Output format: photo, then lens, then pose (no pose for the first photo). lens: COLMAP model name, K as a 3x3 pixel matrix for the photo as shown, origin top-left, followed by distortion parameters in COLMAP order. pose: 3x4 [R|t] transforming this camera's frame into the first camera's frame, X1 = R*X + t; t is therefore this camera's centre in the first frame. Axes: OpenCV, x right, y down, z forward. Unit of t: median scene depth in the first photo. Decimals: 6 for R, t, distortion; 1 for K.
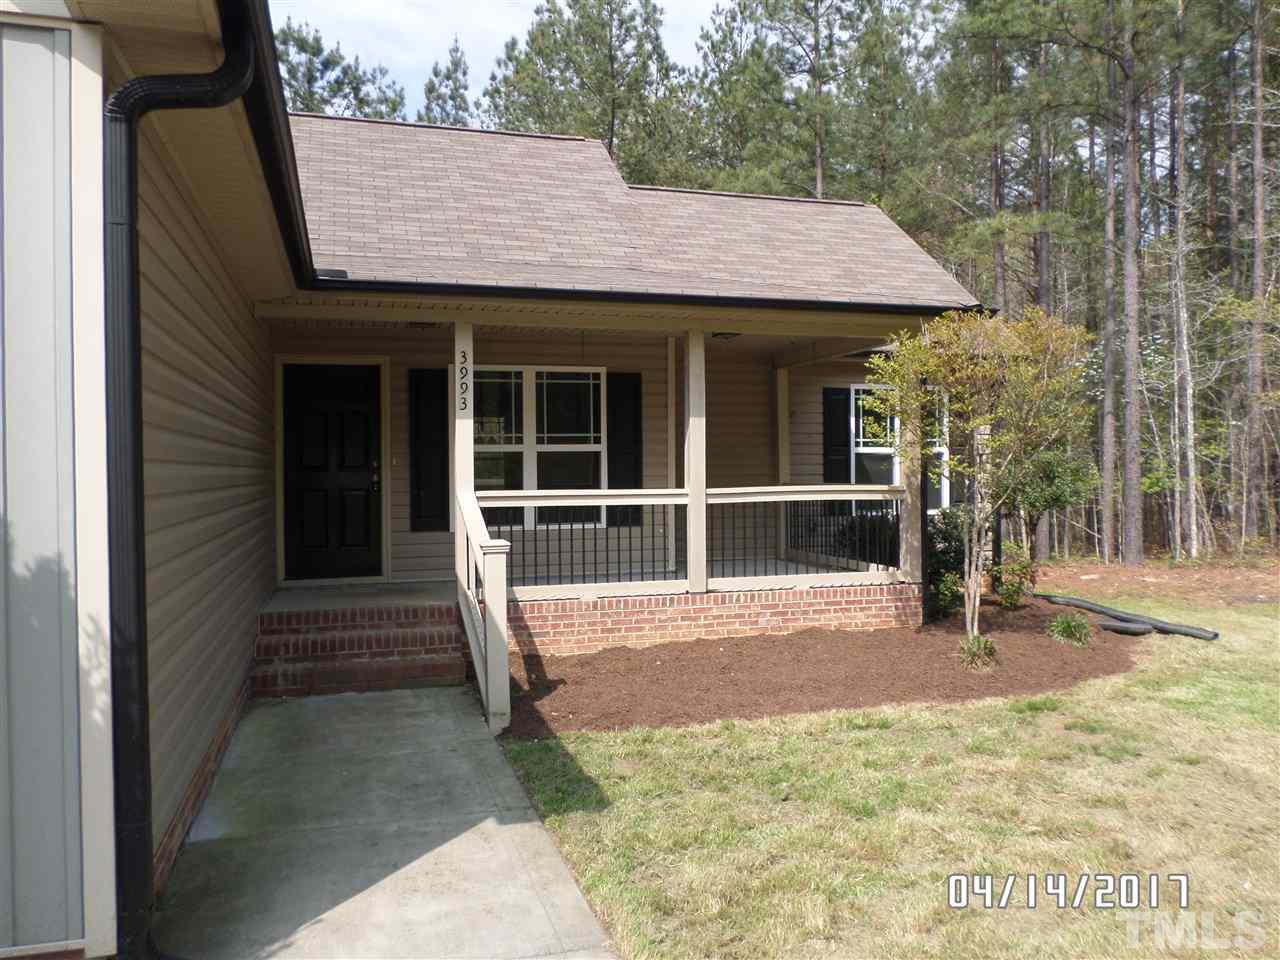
lens RADIAL K [[989.7, 0, 642.7], [0, 989.7, 478.2], [0, 0, 1]] dist [-0.003621, 0.004622]
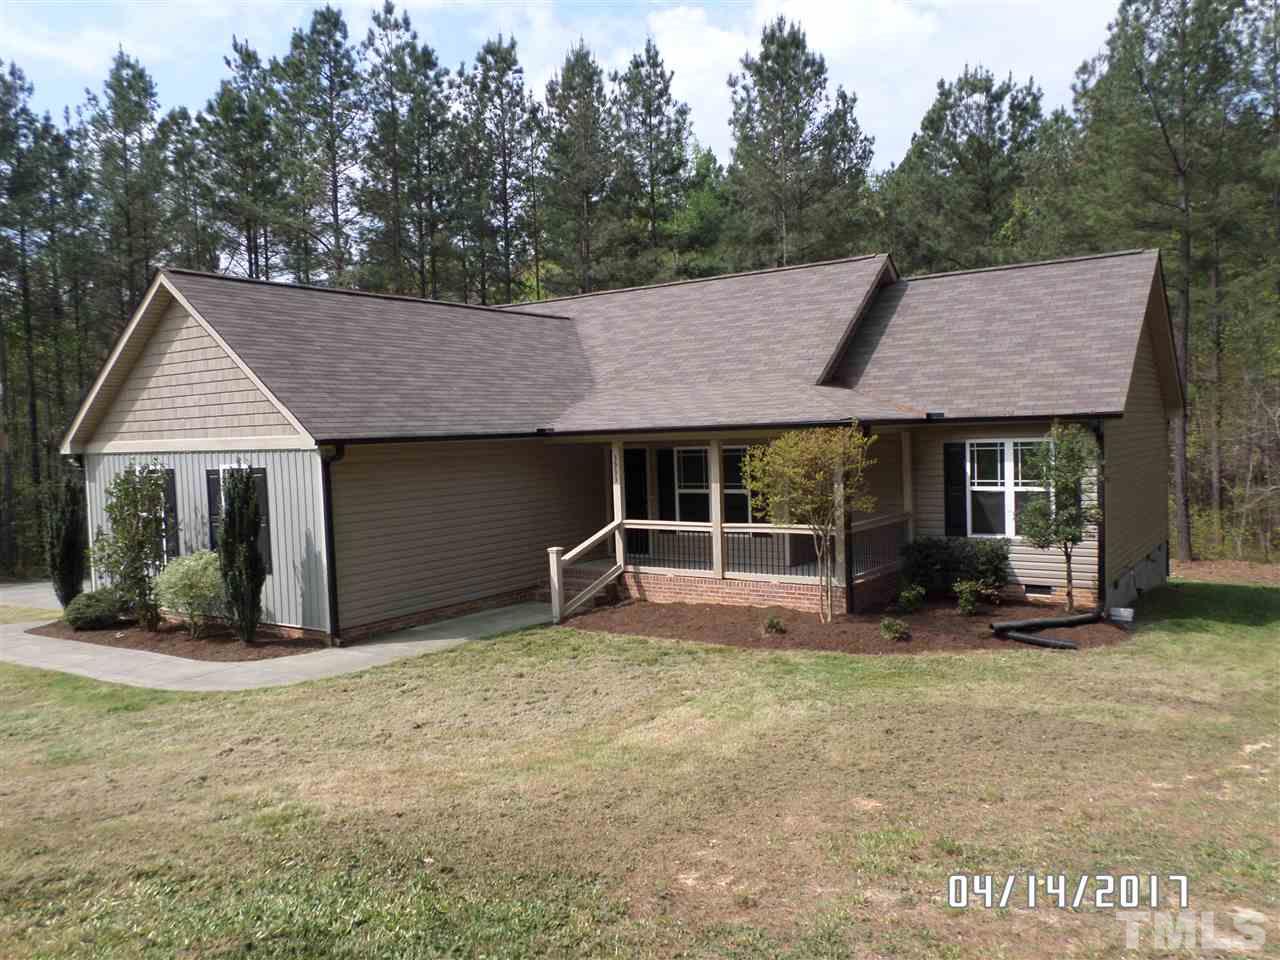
lens RADIAL K [[989.7, 0, 635.2], [0, 989.7, 480.2], [0, 0, 1]] dist [-0.003621, 0.004622]
pose [[0.623184, 0.027019, -0.781608, 1.364633], [0.020050, 0.998523, 0.050503, -0.162102], [0.781818, -0.047143, 0.621722, -0.269836]]
